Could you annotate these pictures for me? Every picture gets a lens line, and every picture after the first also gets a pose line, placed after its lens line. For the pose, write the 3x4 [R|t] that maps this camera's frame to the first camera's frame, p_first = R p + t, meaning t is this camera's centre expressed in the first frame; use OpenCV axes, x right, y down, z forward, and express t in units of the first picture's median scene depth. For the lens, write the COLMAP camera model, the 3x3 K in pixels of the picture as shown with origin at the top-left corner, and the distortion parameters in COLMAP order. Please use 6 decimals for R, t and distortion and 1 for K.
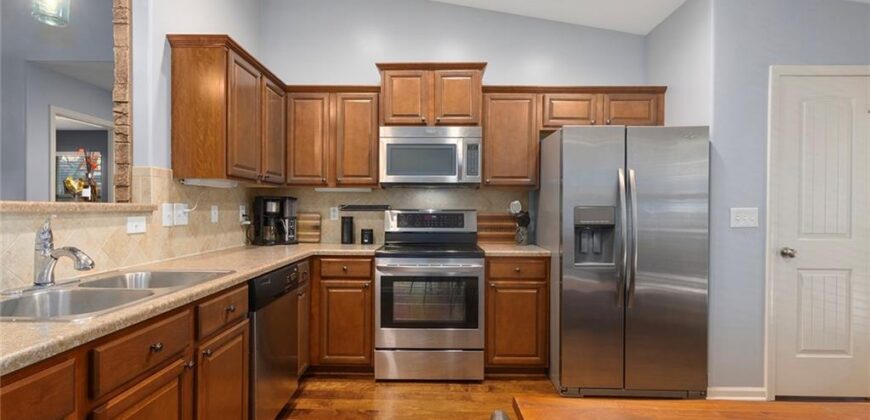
lens RADIAL K [[420.7, 0, 430.6], [0, 420.7, 210.4], [0, 0, 1]] dist [0.003962, 0.000870]
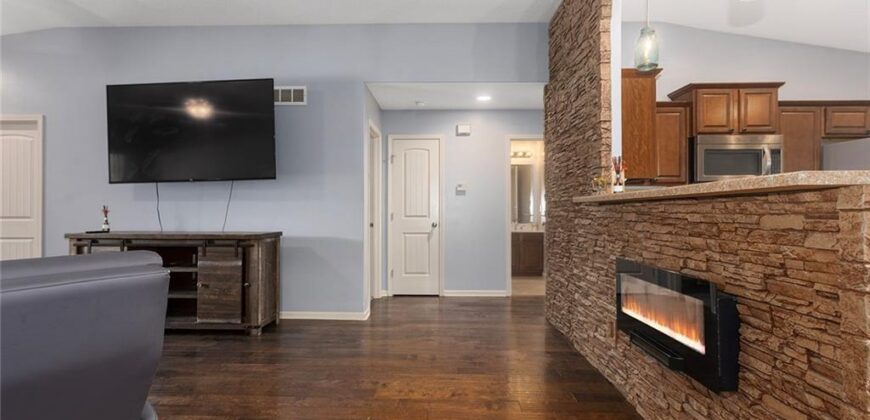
lens RADIAL K [[420.7, 0, 430.6], [0, 420.7, 210.4], [0, 0, 1]] dist [0.003962, 0.000870]
pose [[0.999910, -0.006680, -0.011654, -0.883822], [0.006610, 0.999960, -0.006018, 0.021813], [0.011694, 0.005941, 0.999914, -0.236103]]
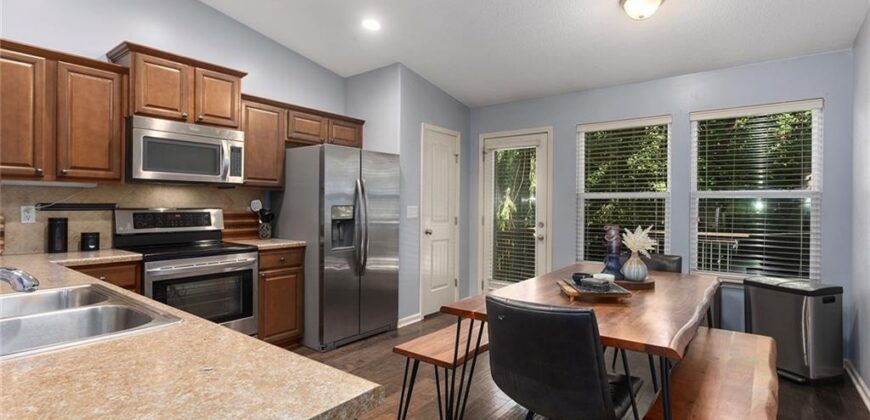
lens RADIAL K [[420.7, 0, 430.6], [0, 420.7, 210.4], [0, 0, 1]] dist [0.003962, 0.000870]
pose [[0.600269, -0.011008, 0.799723, -0.455248], [0.001714, 0.999921, 0.012477, -0.008912], [-0.799797, -0.006118, 0.600240, -0.034292]]
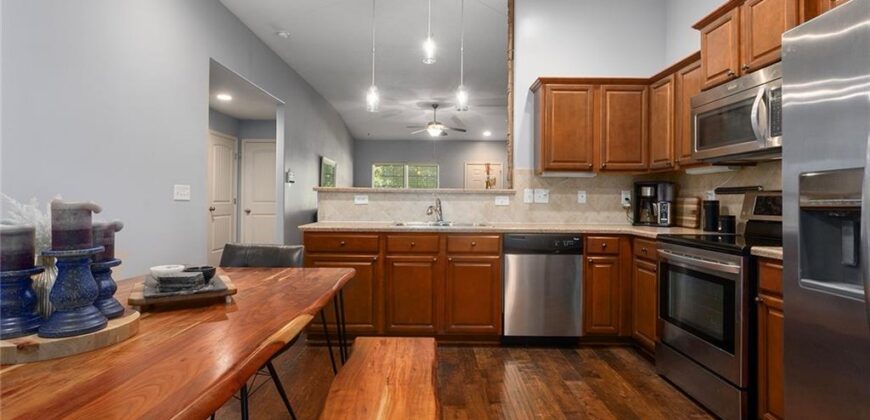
lens RADIAL K [[413.1, 0, 433.1], [0, 413.1, 196.8], [0, 0, 1]] dist [0.004202, 0.000308]
pose [[0.018600, -0.012740, -0.999746, 0.733468], [-0.014506, 0.999810, -0.013011, 0.029877], [0.999722, 0.014744, 0.018412, 0.441532]]
